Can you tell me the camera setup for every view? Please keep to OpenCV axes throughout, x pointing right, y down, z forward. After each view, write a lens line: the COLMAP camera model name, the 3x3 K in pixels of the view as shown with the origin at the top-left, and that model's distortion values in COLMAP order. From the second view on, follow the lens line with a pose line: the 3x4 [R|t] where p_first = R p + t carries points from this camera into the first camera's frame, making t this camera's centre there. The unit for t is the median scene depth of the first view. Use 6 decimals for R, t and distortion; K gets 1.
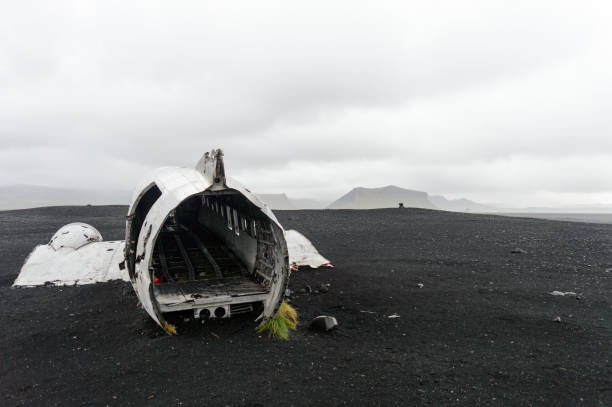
lens RADIAL K [[485.8, 0, 306.0], [0, 485.8, 203.5], [0, 0, 1]] dist [0.001578, -0.001019]
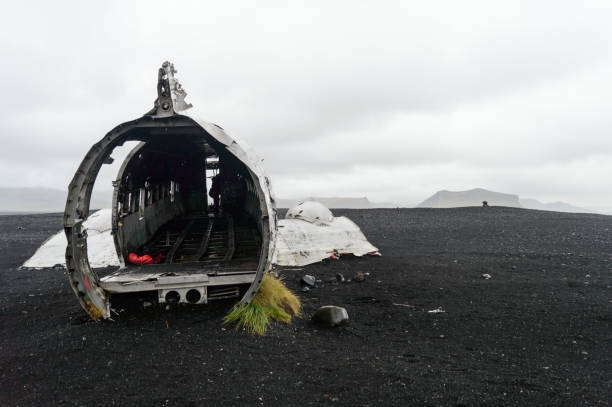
lens RADIAL K [[485.8, 0, 306.0], [0, 485.8, 203.5], [0, 0, 1]] dist [0.001578, -0.001019]
pose [[0.985928, -0.001077, -0.167165, 0.095734], [-0.000291, 0.999967, -0.008161, 0.069479], [0.167168, 0.008094, 0.985895, 0.230782]]
